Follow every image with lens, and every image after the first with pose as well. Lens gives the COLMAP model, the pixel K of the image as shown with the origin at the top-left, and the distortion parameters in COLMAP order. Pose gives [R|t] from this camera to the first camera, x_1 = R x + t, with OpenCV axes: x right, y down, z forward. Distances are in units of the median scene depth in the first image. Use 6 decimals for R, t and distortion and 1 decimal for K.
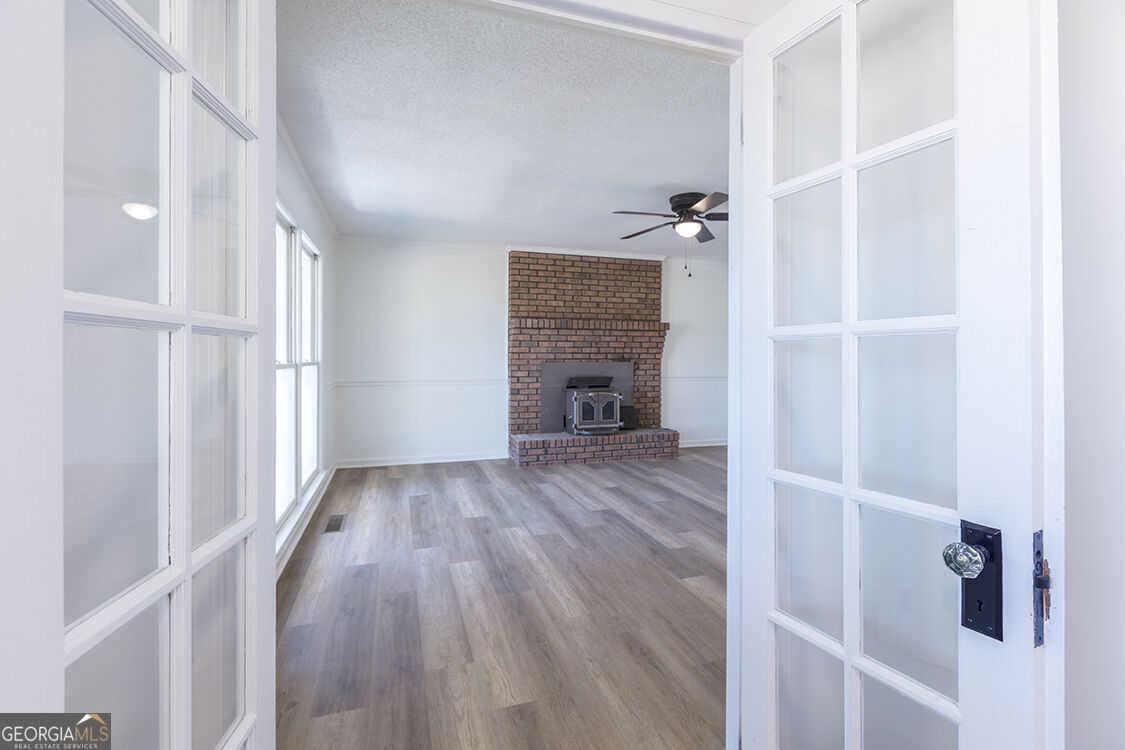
lens RADIAL K [[500.2, 0, 563.4], [0, 500.2, 357.4], [0, 0, 1]] dist [0.000922, -0.000097]
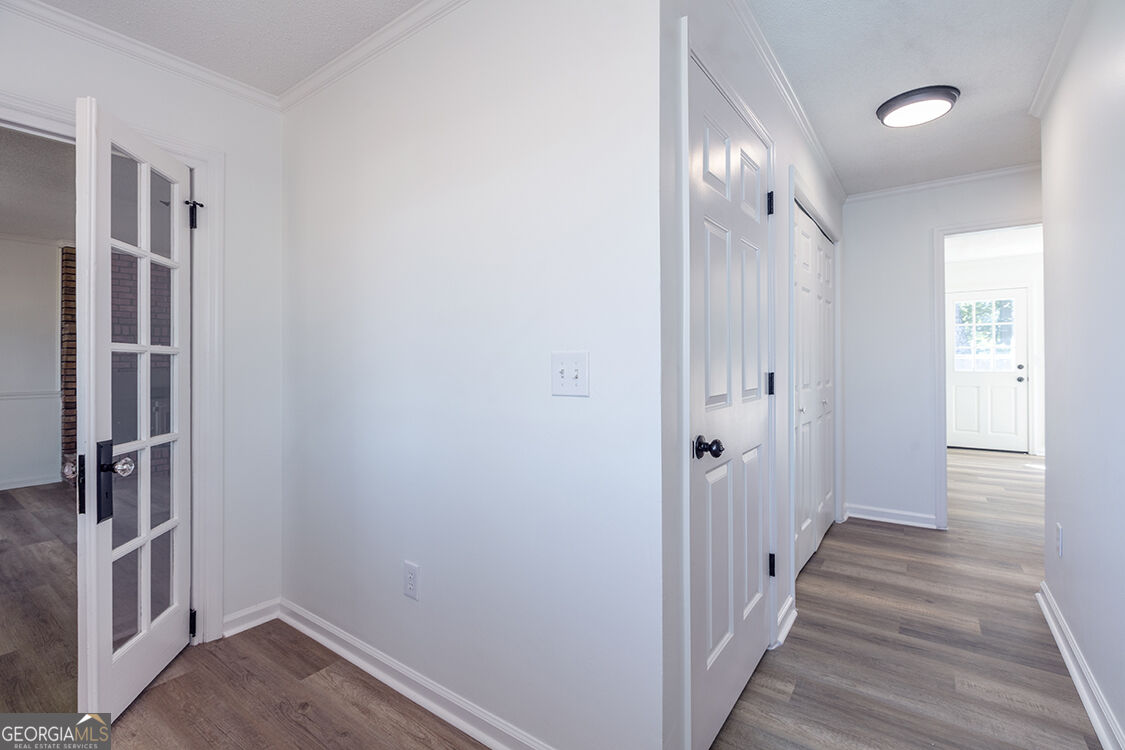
lens RADIAL K [[501.6, 0, 556.4], [0, 501.6, 362.1], [0, 0, 1]] dist [0.002074, 0.000179]
pose [[0.817305, -0.002076, 0.576201, 0.092308], [0.006216, 0.999967, -0.005213, 0.001476], [-0.576171, 0.007842, 0.817291, -0.223857]]
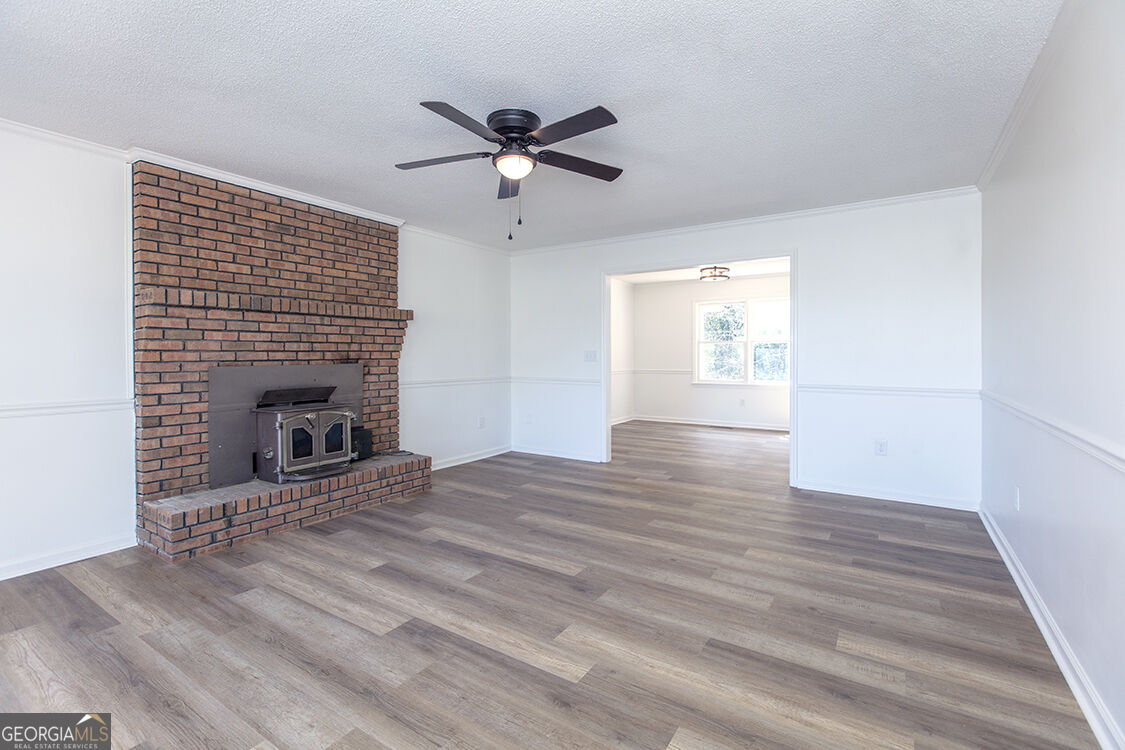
lens RADIAL K [[501.6, 0, 556.4], [0, 501.6, 362.1], [0, 0, 1]] dist [0.002074, 0.000179]
pose [[0.784692, -0.013883, 0.619730, -0.088500], [0.006159, 0.999874, 0.014600, -0.001954], [-0.619855, -0.007639, 0.784679, 0.294582]]
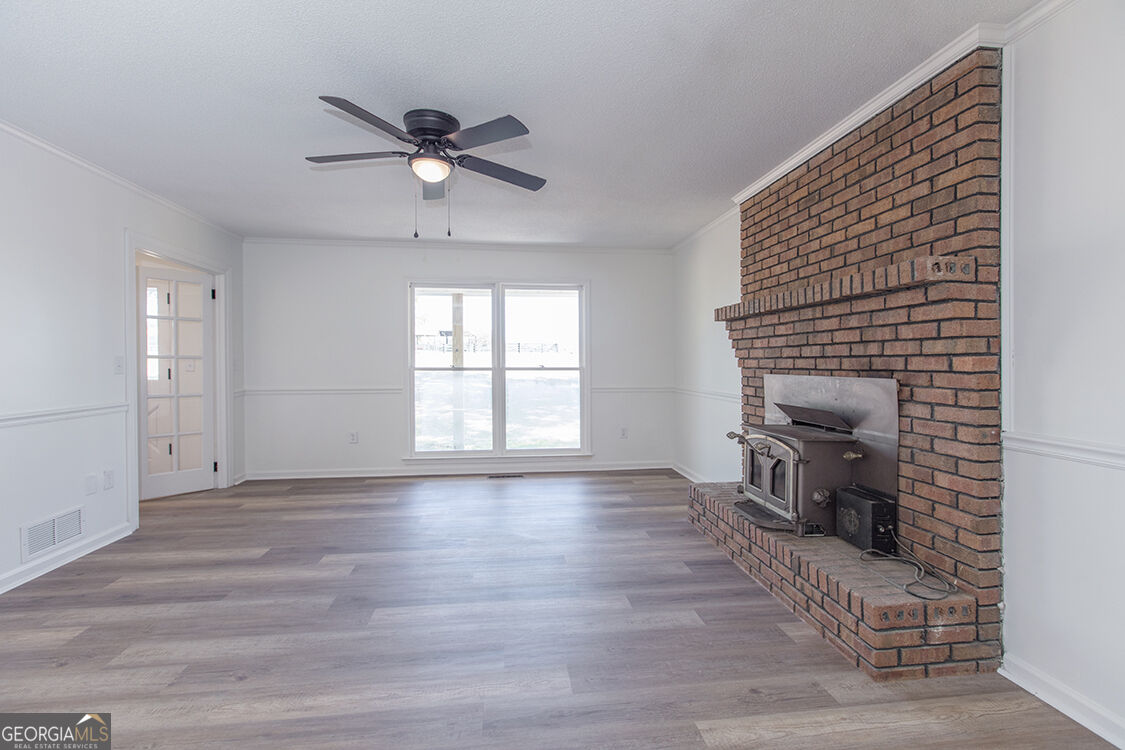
lens RADIAL K [[501.6, 0, 556.4], [0, 501.6, 362.1], [0, 0, 1]] dist [0.002074, 0.000179]
pose [[-0.196231, -0.001726, -0.980556, 0.589308], [-0.002526, 0.999996, -0.001255, -0.002620], [0.980554, 0.002231, -0.196235, 0.876801]]
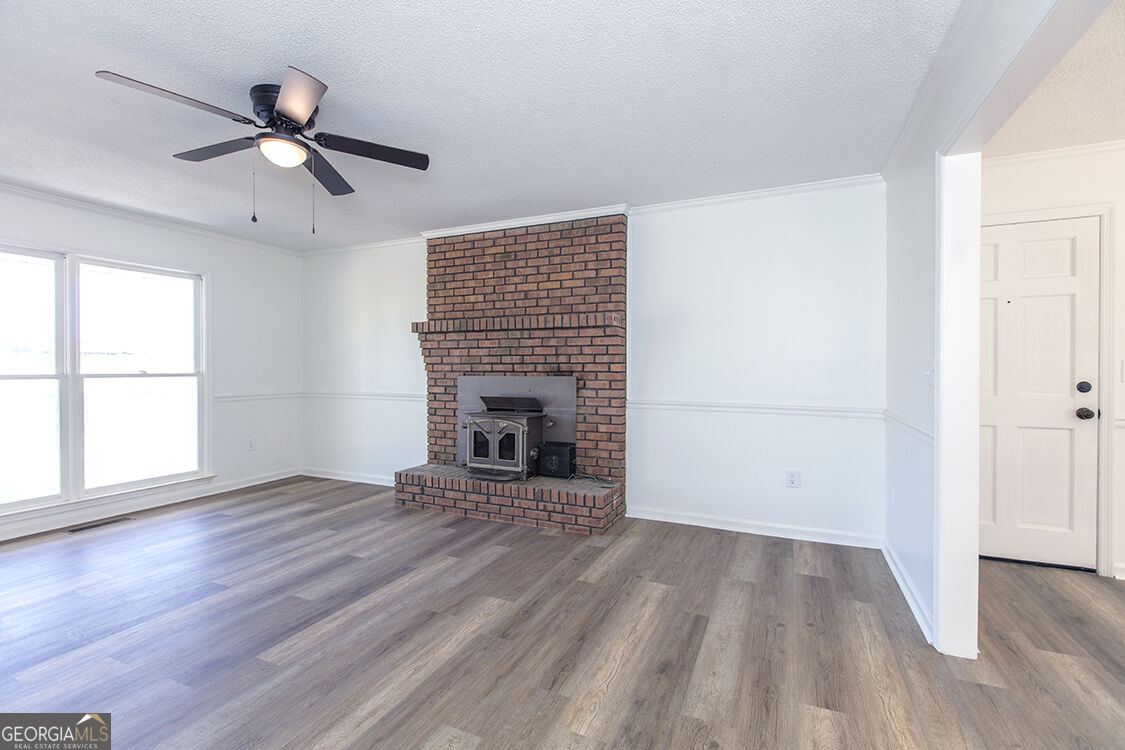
lens RADIAL K [[506.6, 0, 563.0], [0, 506.6, 367.9], [0, 0, 1]] dist [0.001366, 0.000121]
pose [[0.737552, 0.000136, -0.675291, 0.612309], [-0.000764, 1.000000, -0.000632, -0.001876], [0.675290, 0.000982, 0.737551, 0.529020]]
